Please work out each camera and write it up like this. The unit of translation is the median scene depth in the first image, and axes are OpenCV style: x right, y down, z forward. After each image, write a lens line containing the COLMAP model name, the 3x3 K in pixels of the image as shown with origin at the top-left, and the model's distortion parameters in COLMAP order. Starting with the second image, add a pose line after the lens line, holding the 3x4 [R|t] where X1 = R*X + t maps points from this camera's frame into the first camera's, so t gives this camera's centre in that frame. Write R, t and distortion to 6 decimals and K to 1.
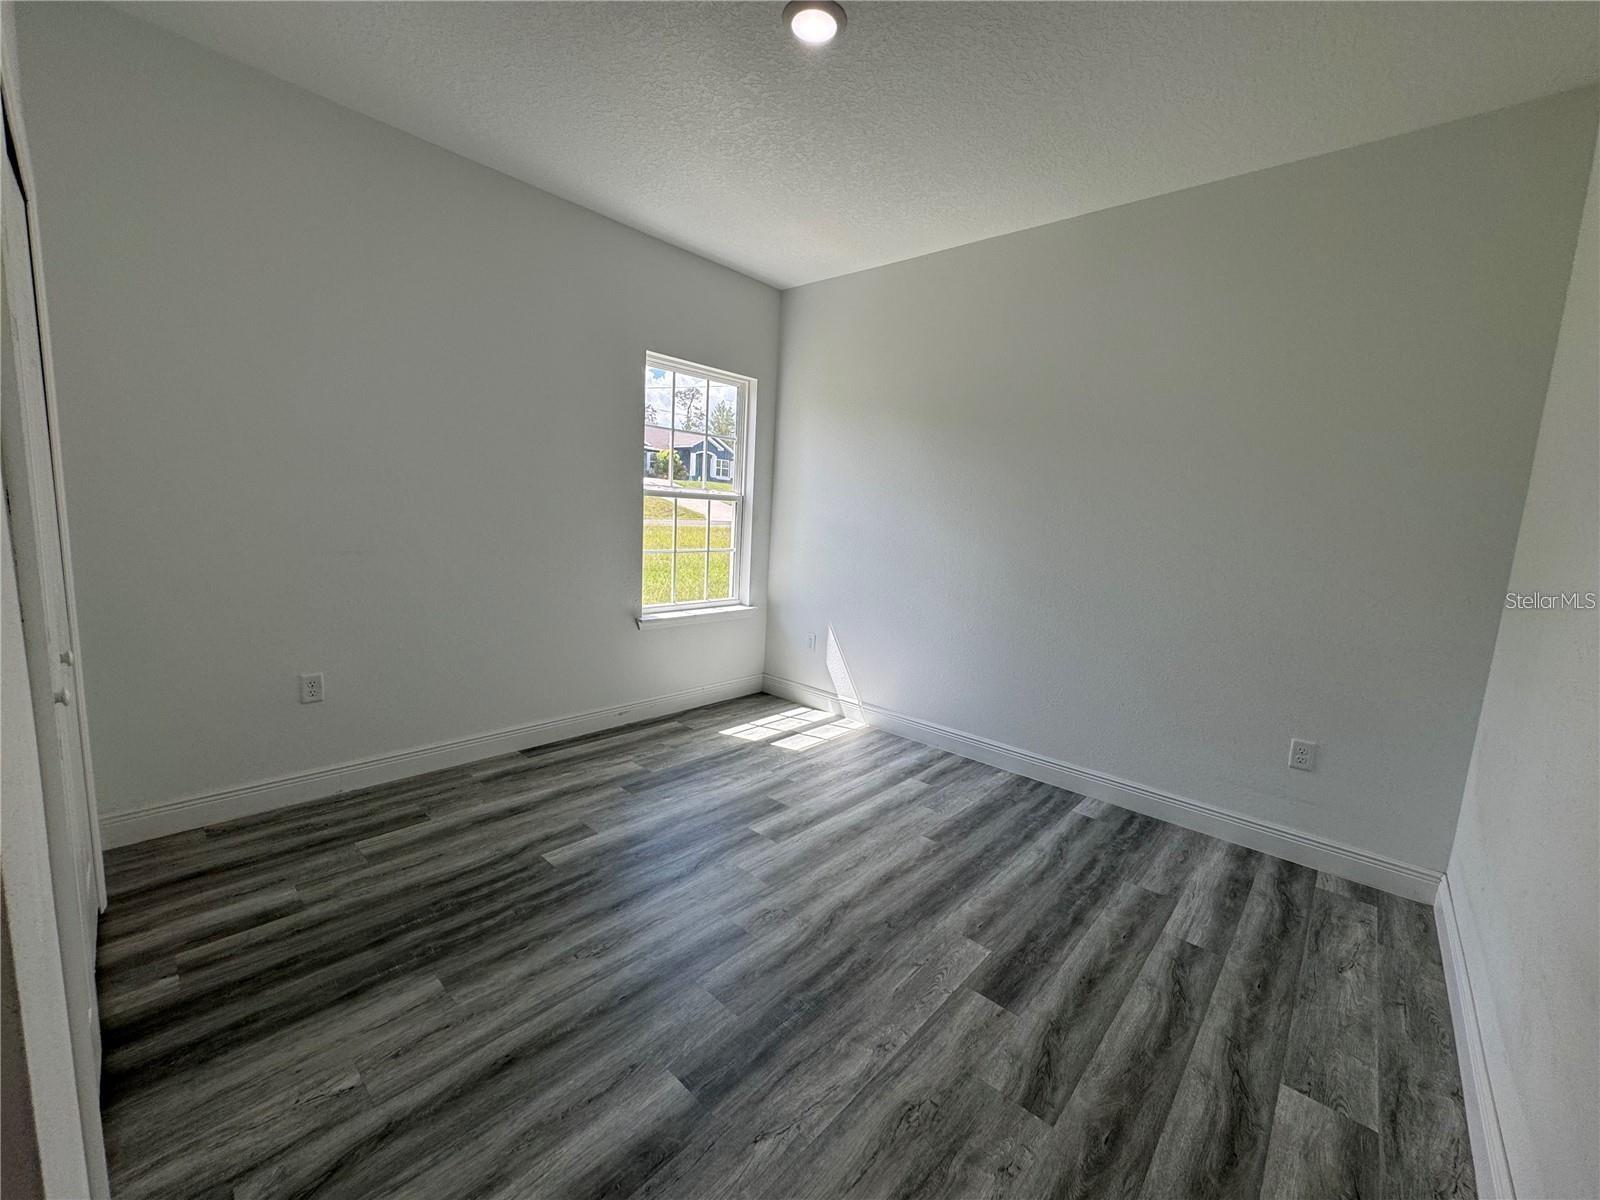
lens RADIAL K [[644.1, 0, 800.0], [0, 644.1, 600.0], [0, 0, 1]] dist [-0.002873, 0.001322]
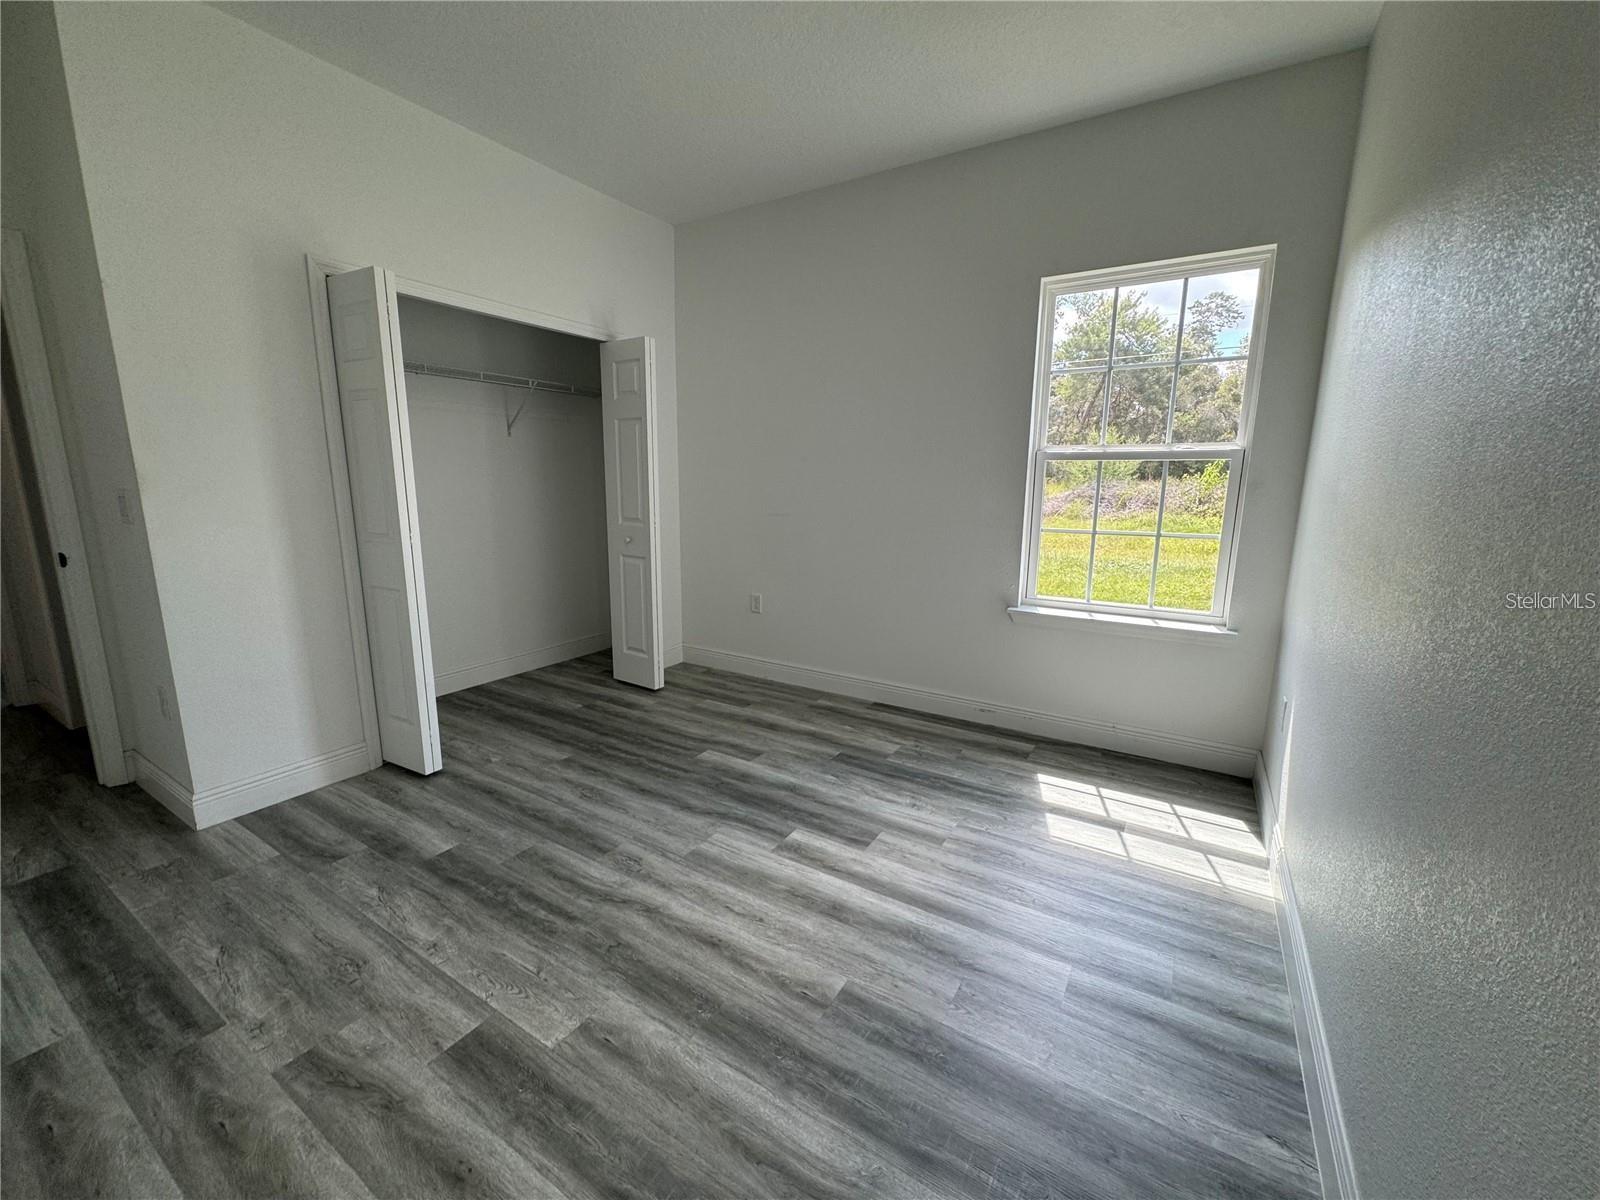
lens RADIAL K [[644.1, 0, 800.0], [0, 644.1, 600.0], [0, 0, 1]] dist [-0.002873, 0.001322]
pose [[0.173262, 0.131630, -0.976040, 0.824752], [-0.135680, 0.984769, 0.108722, -0.054524], [0.975485, 0.113592, 0.188483, 0.904667]]
